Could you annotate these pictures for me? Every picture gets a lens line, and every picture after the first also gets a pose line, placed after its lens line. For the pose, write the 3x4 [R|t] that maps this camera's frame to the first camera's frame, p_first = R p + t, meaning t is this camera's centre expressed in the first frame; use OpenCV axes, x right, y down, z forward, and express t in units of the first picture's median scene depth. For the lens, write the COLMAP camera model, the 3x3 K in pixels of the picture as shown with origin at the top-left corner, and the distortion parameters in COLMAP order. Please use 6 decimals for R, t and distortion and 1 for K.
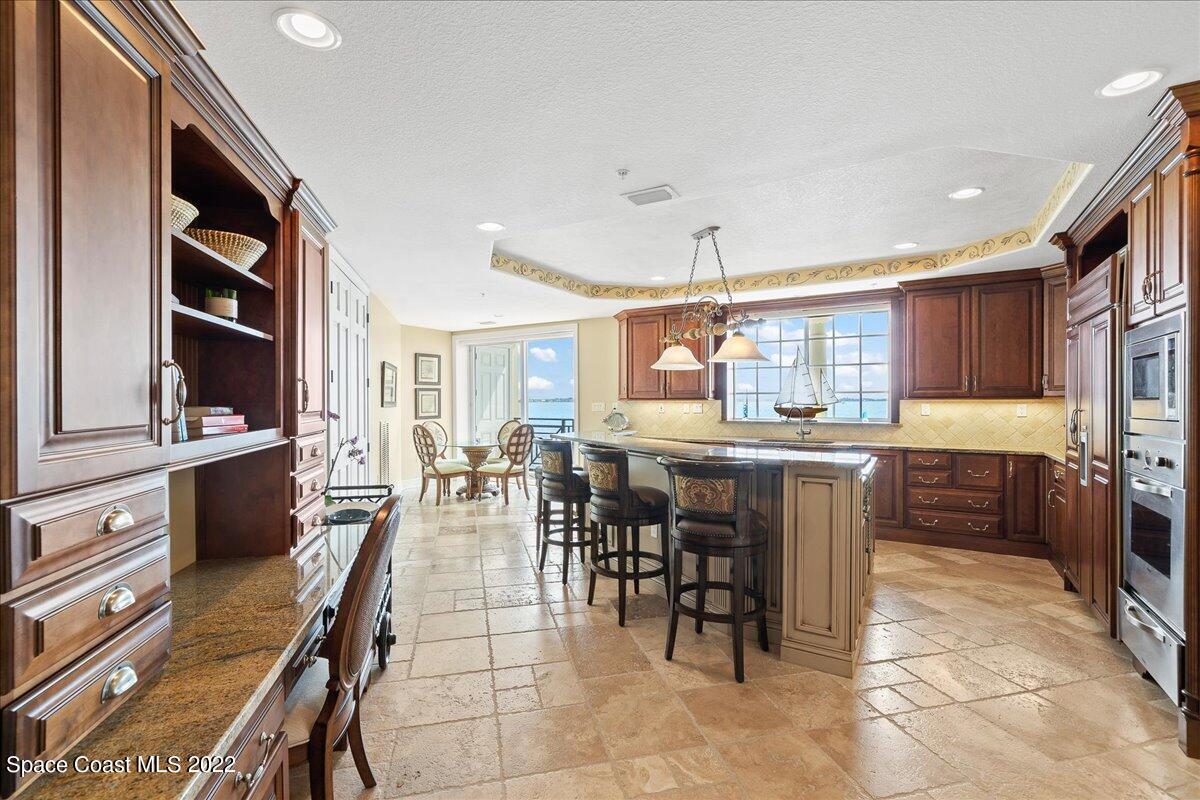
lens RADIAL K [[540.5, 0, 597.0], [0, 540.5, 398.9], [0, 0, 1]] dist [-0.003505, -0.000105]
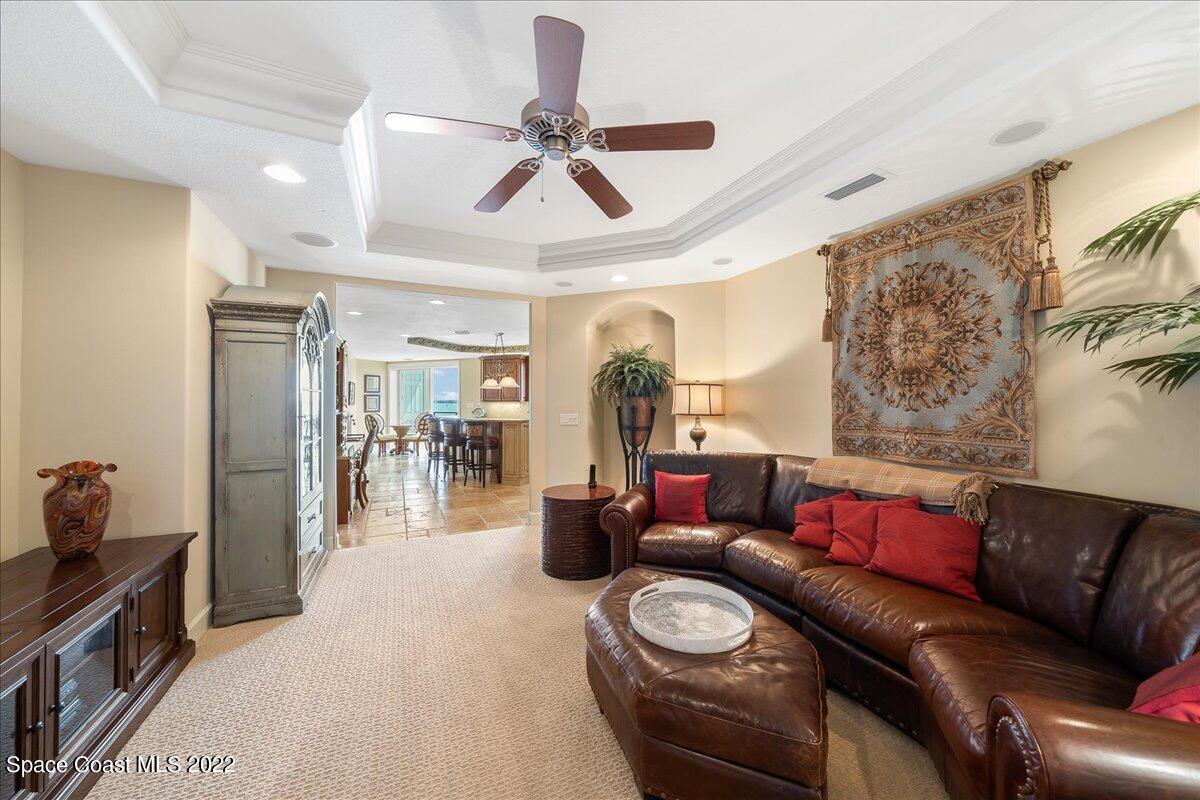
lens RADIAL K [[433.6, 0, 605.4], [0, 433.6, 396.4], [0, 0, 1]] dist [-0.005974, 0.000091]
pose [[0.977939, 0.002229, 0.208877, 0.188273], [-0.000167, 0.999951, -0.009888, -0.000764], [-0.208889, 0.009635, 0.977892, -0.750193]]
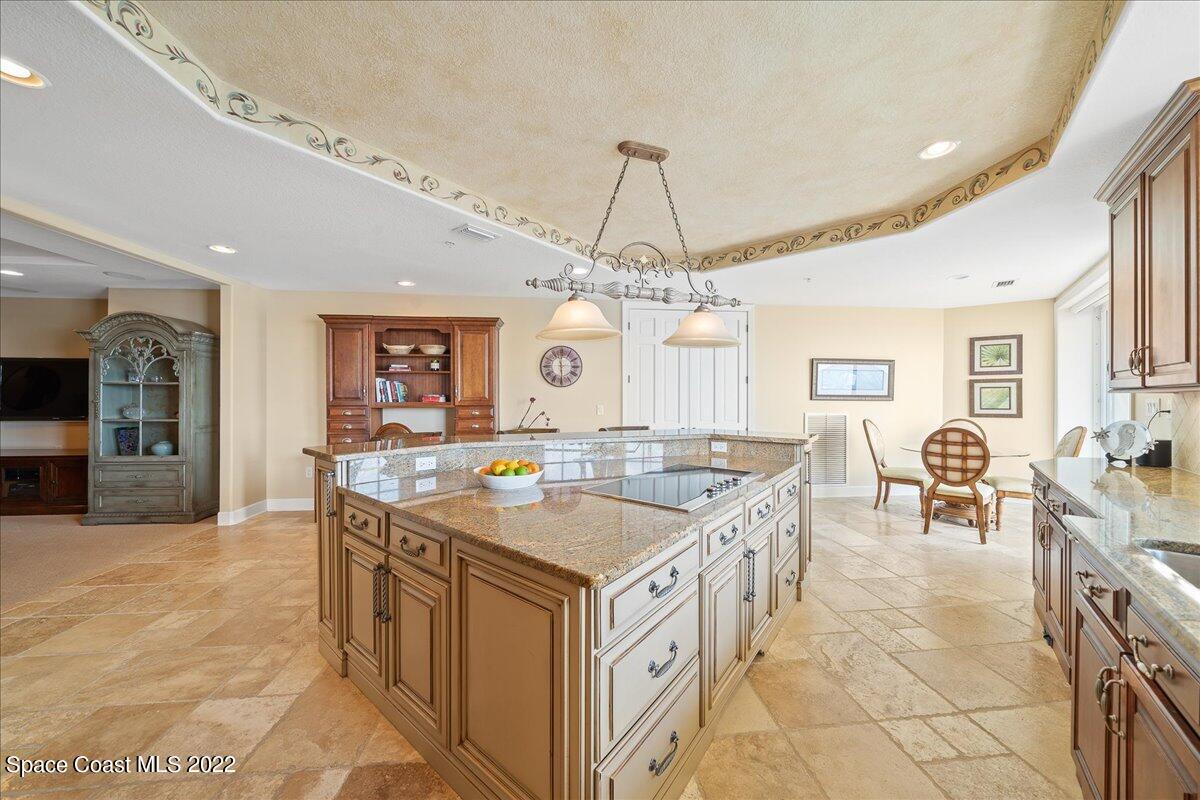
lens RADIAL K [[419.0, 0, 602.3], [0, 419.0, 396.3], [0, 0, 1]] dist [-0.003081, -0.000149]
pose [[-0.128973, 0.001336, -0.991647, 0.533986], [0.002076, 0.999997, 0.001077, 0.005561], [0.991646, -0.001920, -0.128975, 0.727343]]
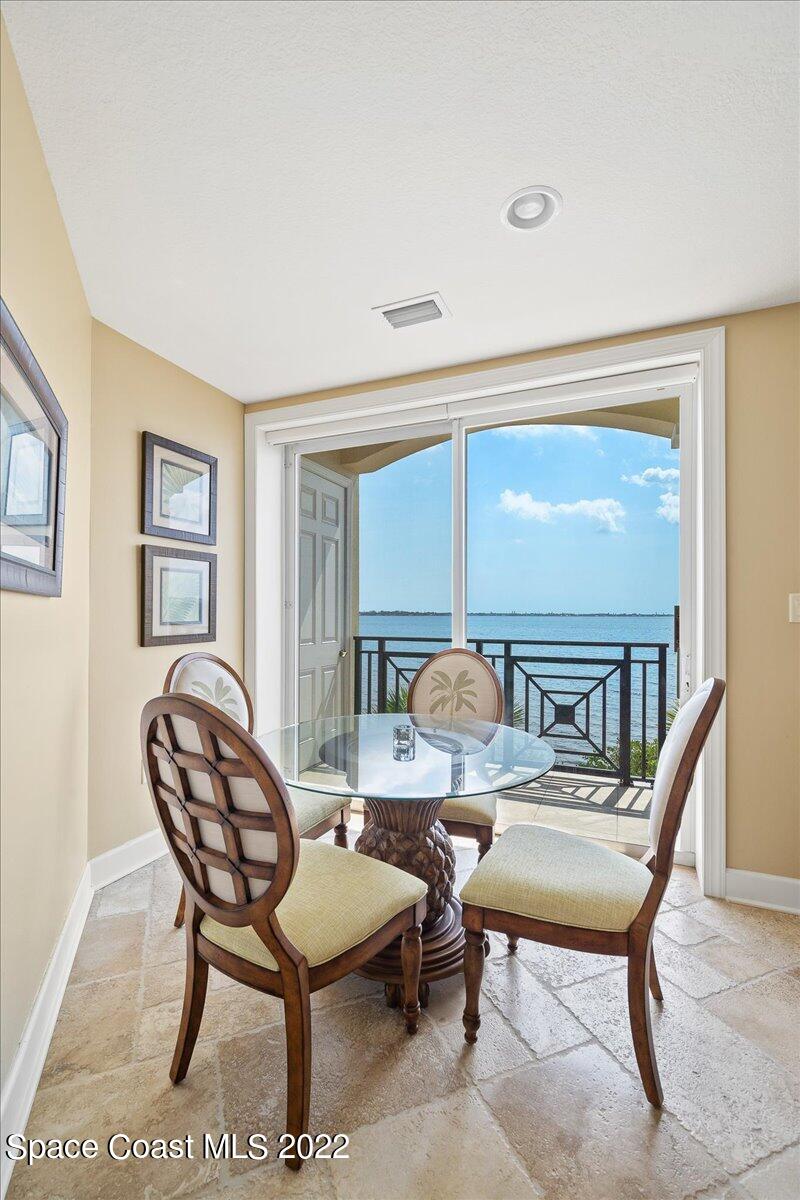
lens RADIAL K [[540.5, 0, 394.1], [0, 540.5, 608.6], [0, 0, 1]] dist [-0.003505, -0.000105]
pose [[0.989904, 0.006018, 0.141615, -0.331360], [-0.004976, 0.999958, -0.007711, 0.025428], [-0.141655, 0.006928, 0.989892, 0.944829]]
